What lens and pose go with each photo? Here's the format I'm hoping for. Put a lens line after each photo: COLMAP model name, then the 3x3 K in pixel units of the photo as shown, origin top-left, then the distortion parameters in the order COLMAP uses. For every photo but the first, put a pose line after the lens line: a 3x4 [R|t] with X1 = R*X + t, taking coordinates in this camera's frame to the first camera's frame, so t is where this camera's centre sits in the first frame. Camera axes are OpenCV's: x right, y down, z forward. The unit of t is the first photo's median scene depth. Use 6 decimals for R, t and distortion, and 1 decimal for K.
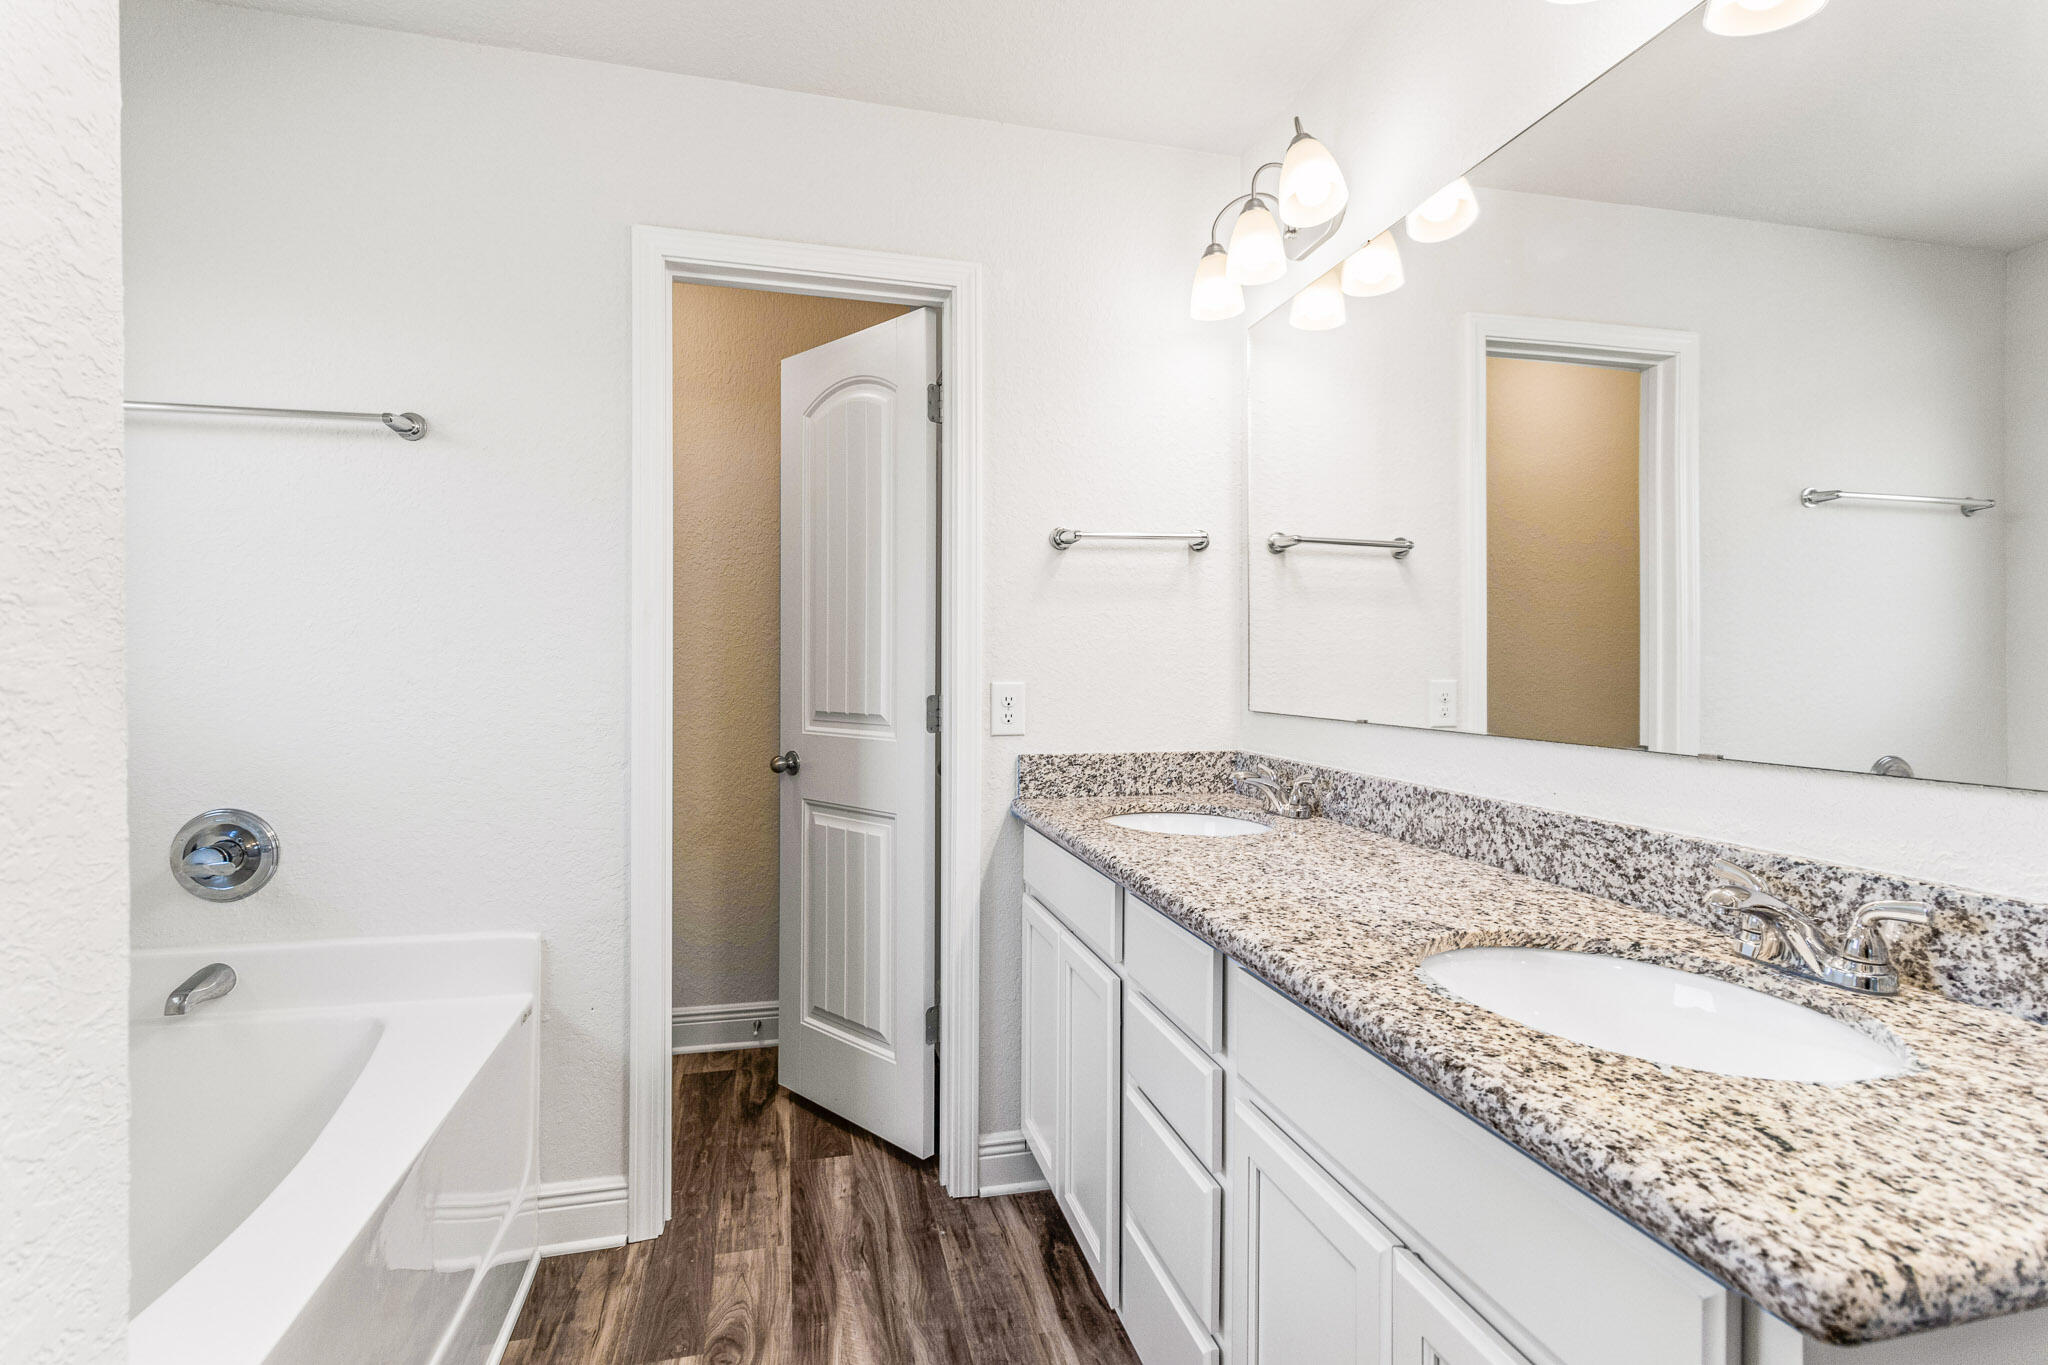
lens RADIAL K [[965.0, 0, 1029.9], [0, 965.0, 645.3], [0, 0, 1]] dist [0.002536, 0.001038]
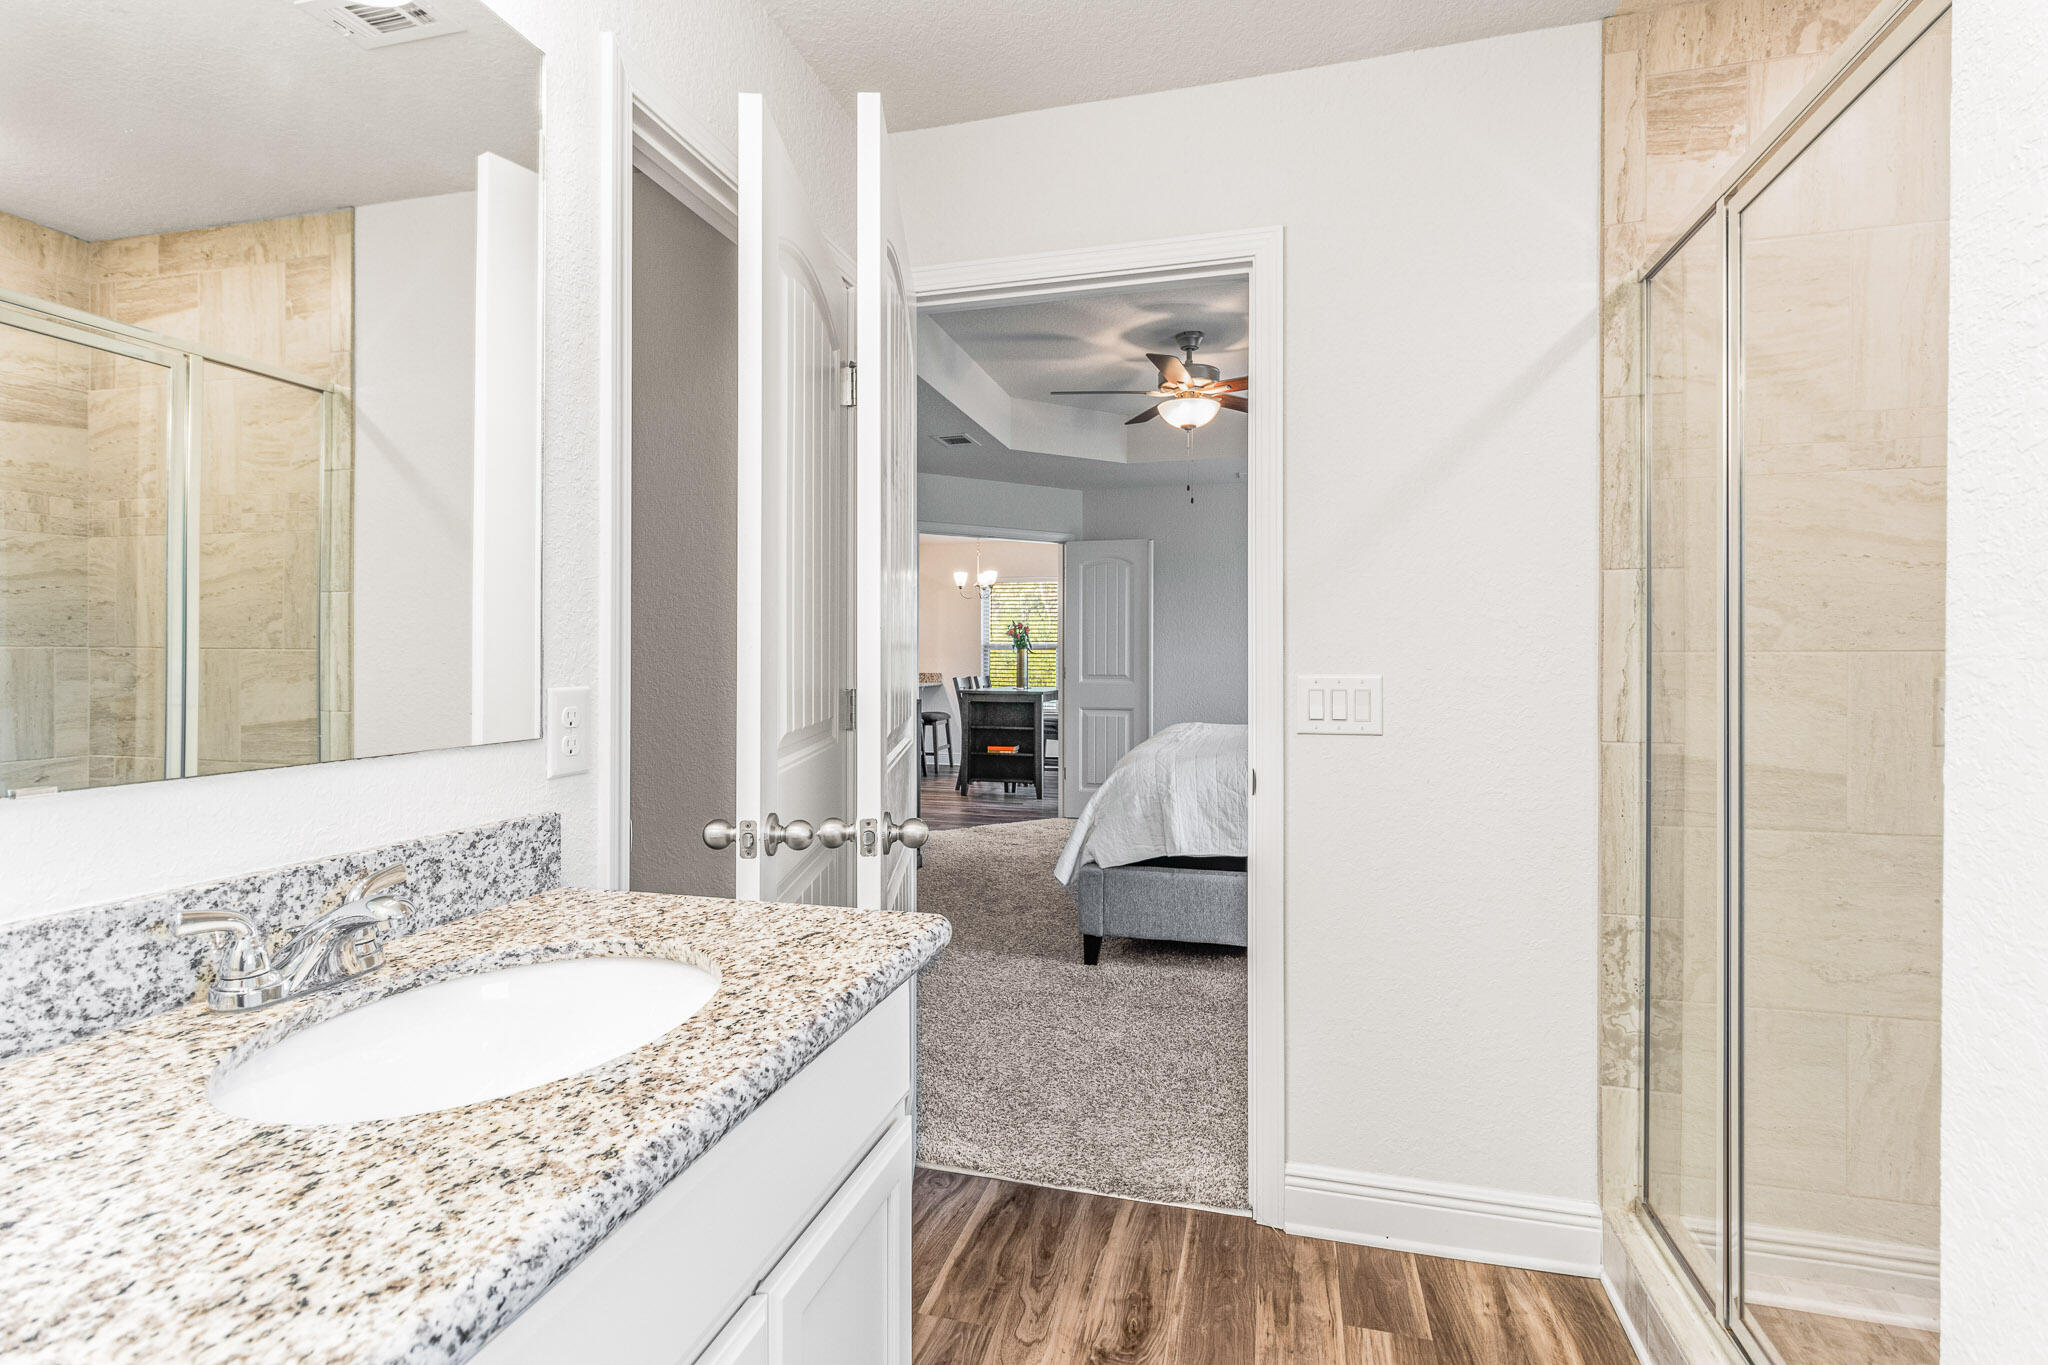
lens RADIAL K [[965.0, 0, 1029.9], [0, 965.0, 645.3], [0, 0, 1]] dist [0.002536, 0.001038]
pose [[-0.881411, 0.003718, 0.472336, -0.265378], [-0.013878, 0.999333, -0.033764, 0.039127], [-0.472147, -0.036315, -0.880772, 1.673154]]
